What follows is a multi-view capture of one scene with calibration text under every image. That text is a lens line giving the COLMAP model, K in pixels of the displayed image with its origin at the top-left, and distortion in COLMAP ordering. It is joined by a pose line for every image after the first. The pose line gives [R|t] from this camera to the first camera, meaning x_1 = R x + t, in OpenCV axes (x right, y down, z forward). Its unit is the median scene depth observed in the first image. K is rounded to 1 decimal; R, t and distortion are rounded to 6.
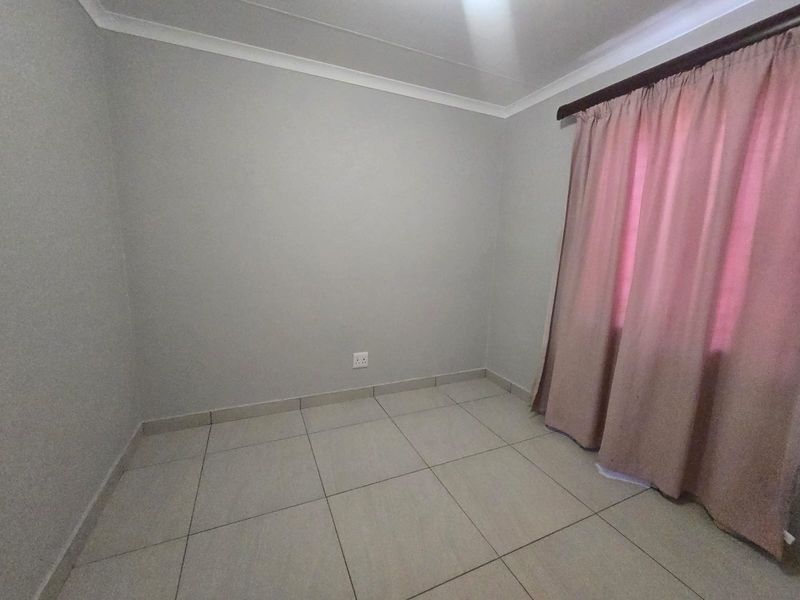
lens RADIAL K [[328.5, 0, 398.6], [0, 328.5, 301.2], [0, 0, 1]] dist [-0.003469, 0.000146]
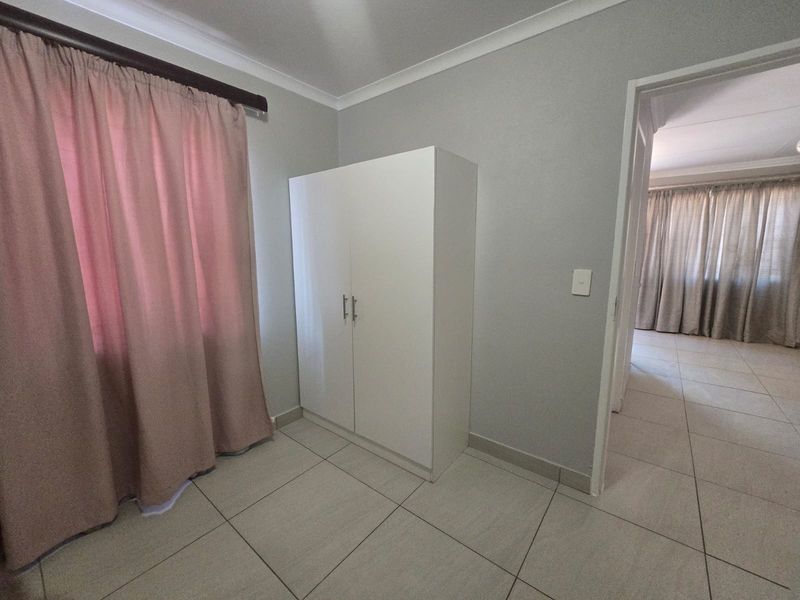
lens RADIAL K [[328.5, 0, 398.7], [0, 328.5, 298.4], [0, 0, 1]] dist [-0.003469, 0.000146]
pose [[-0.467946, -0.134067, 0.873529, -0.378459], [0.160914, 0.958978, 0.233383, -0.122210], [-0.868984, 0.249773, -0.427176, 0.767459]]
